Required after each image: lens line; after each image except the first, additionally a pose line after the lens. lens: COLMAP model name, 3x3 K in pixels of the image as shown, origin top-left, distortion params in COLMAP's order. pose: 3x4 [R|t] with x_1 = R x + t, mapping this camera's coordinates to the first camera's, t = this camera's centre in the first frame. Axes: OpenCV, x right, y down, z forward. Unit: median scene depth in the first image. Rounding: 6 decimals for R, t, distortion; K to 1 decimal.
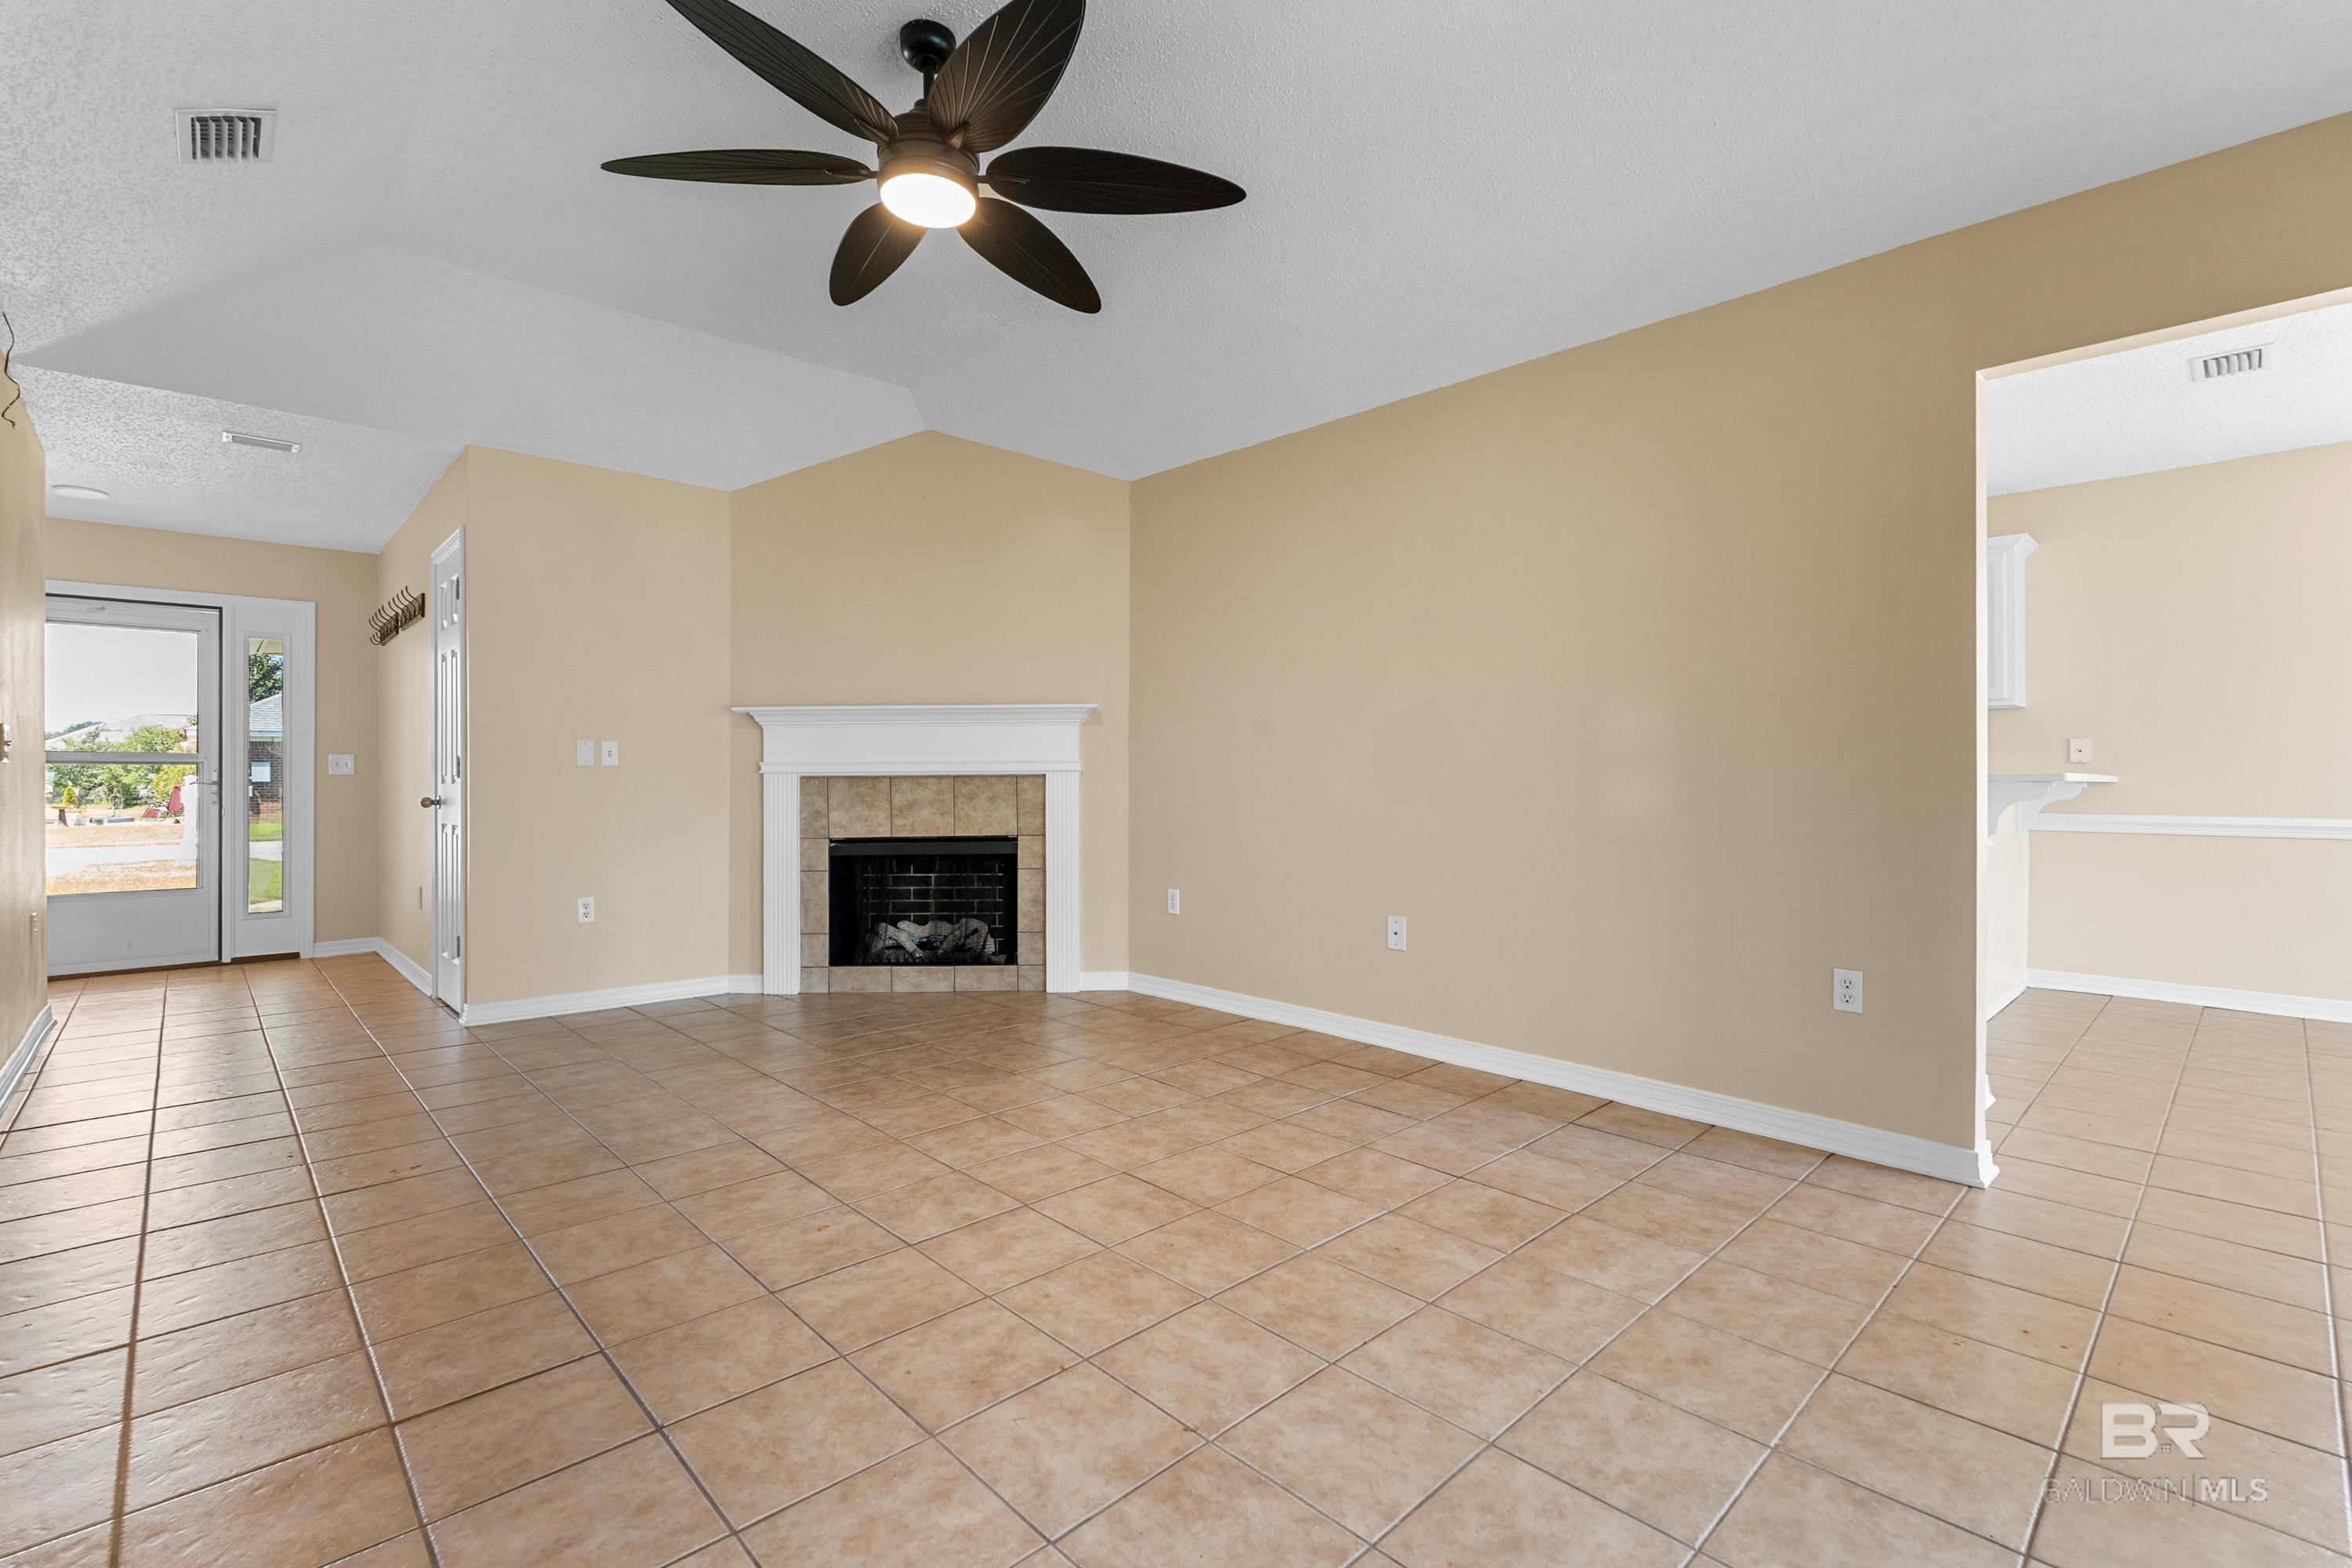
lens RADIAL K [[1051.8, 0, 1176.3], [0, 1051.8, 779.7], [0, 0, 1]] dist [-0.008114, 0.000299]
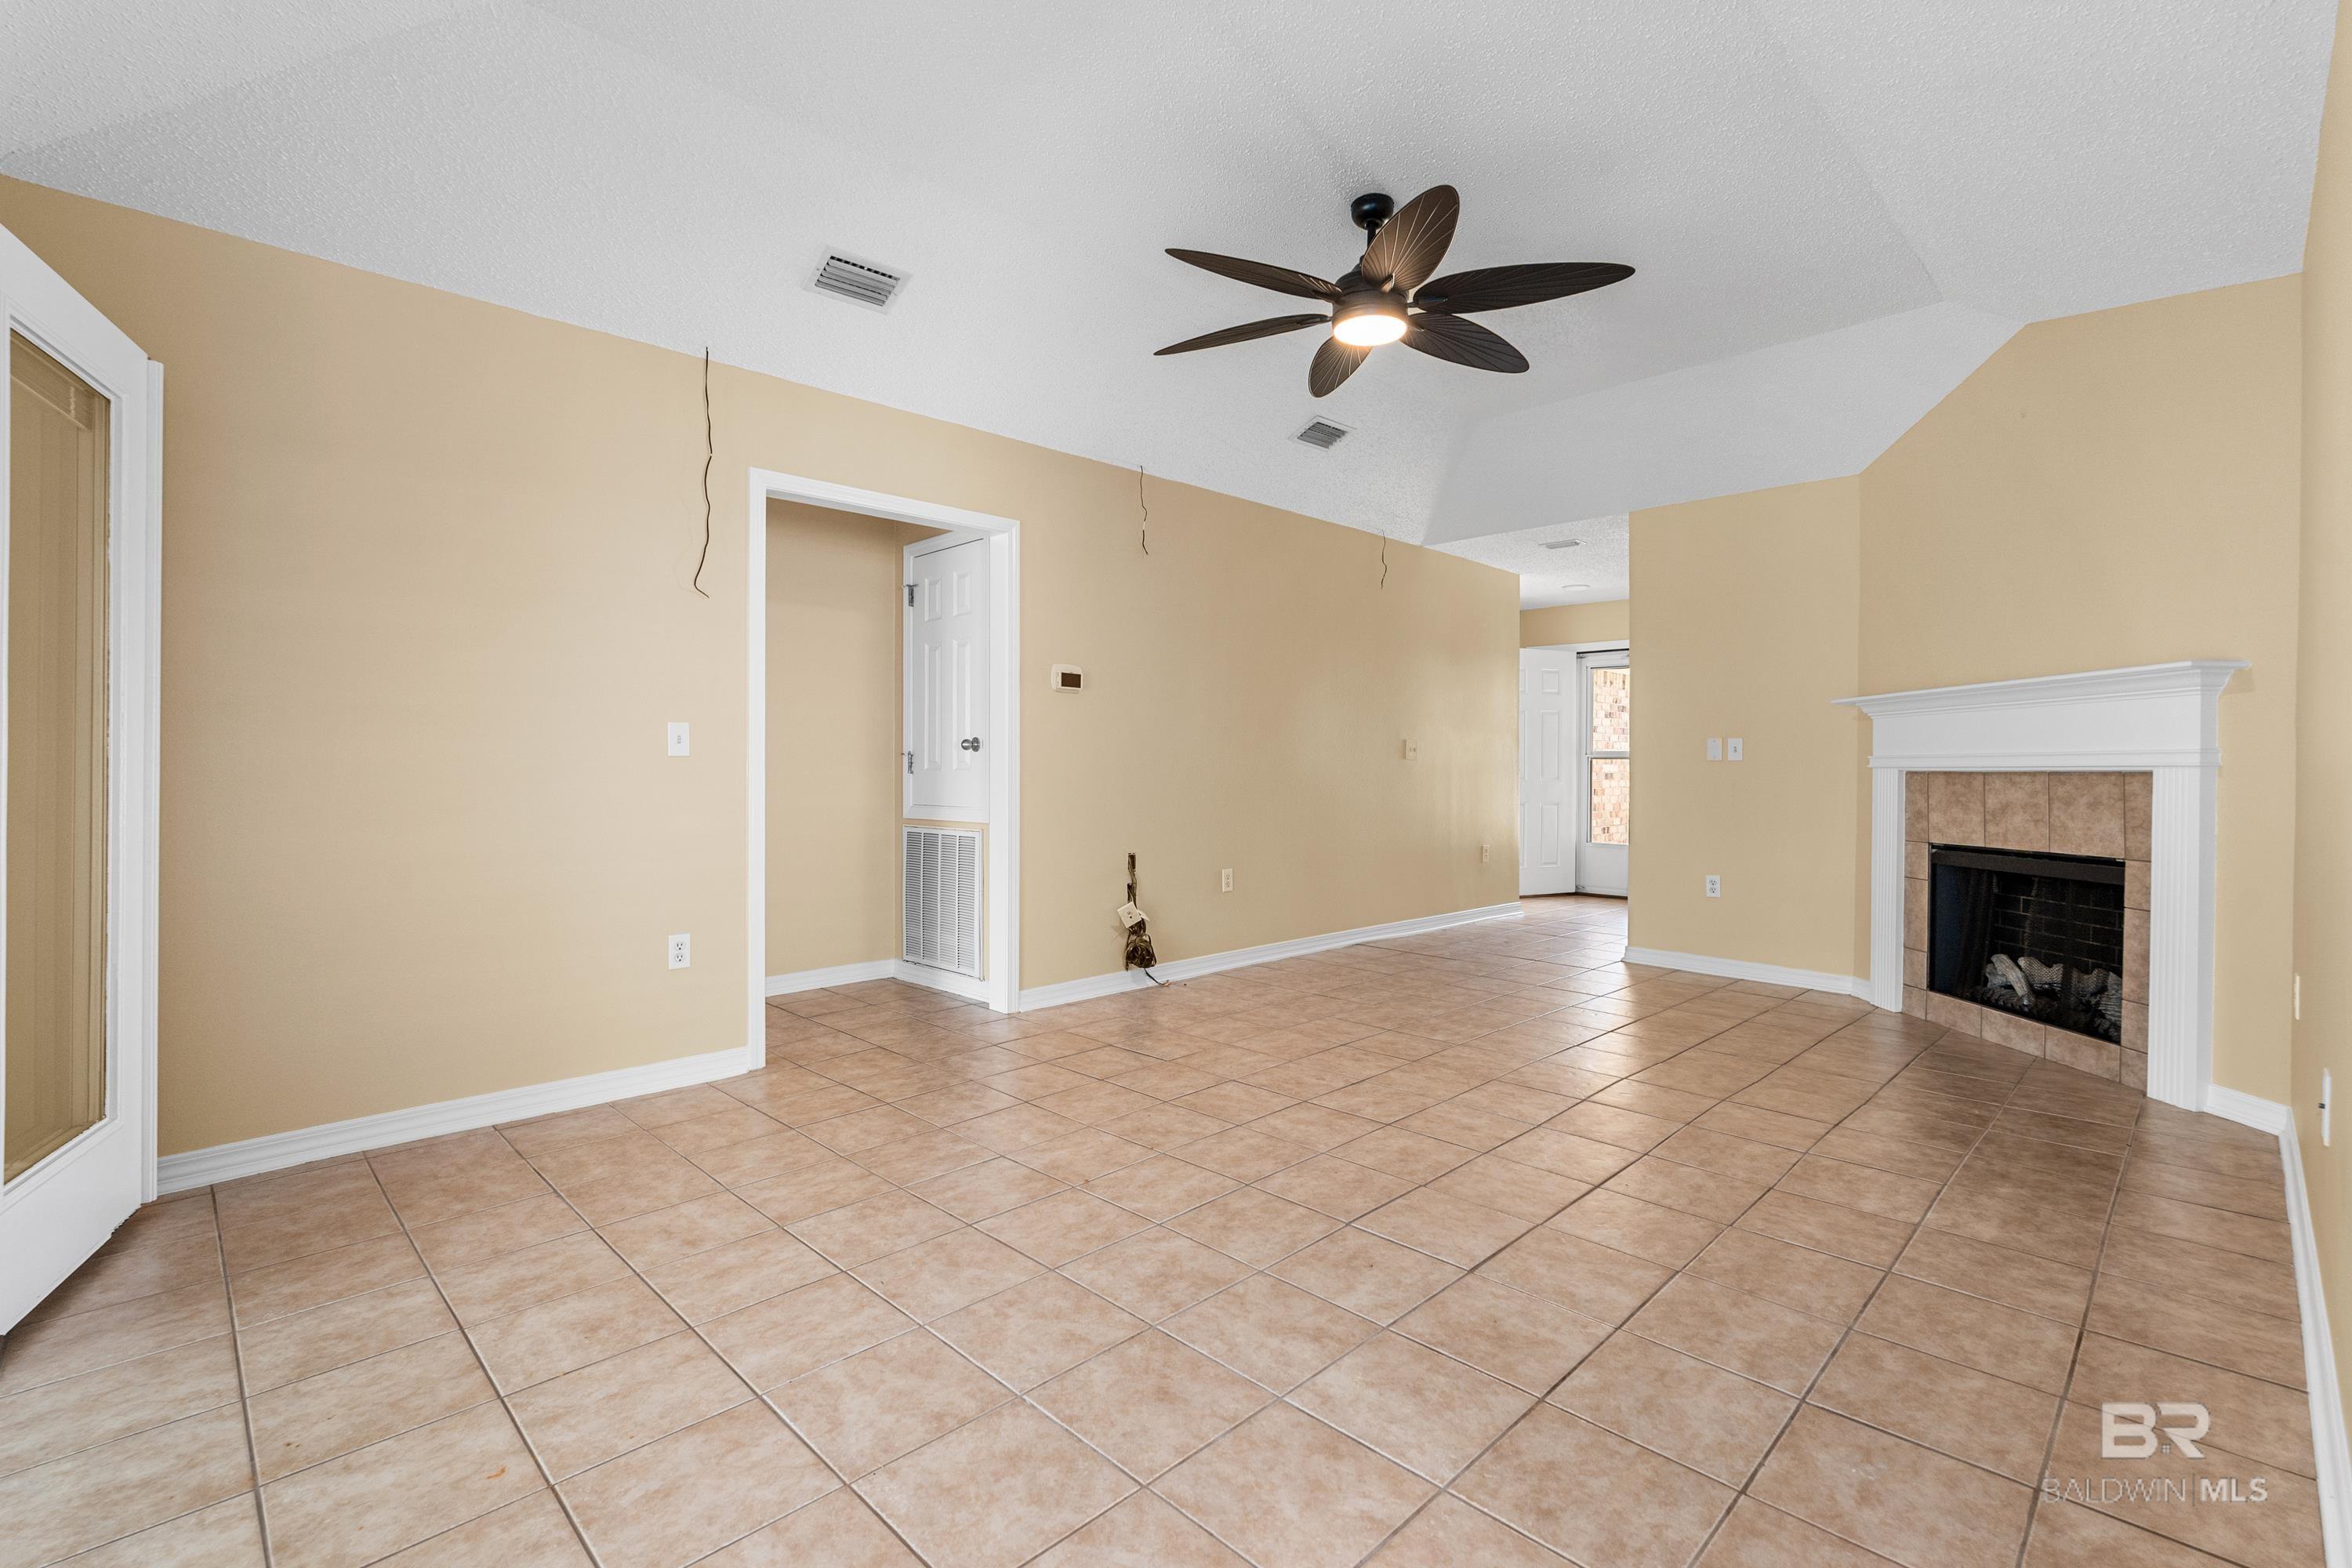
lens RADIAL K [[1051.8, 0, 1175.7], [0, 1051.8, 769.6], [0, 0, 1]] dist [-0.008114, 0.000299]
pose [[0.018580, 0.007265, -0.999801, 0.741577], [-0.008698, 0.999937, 0.007104, -0.007915], [0.999790, 0.008564, 0.018642, 0.509156]]
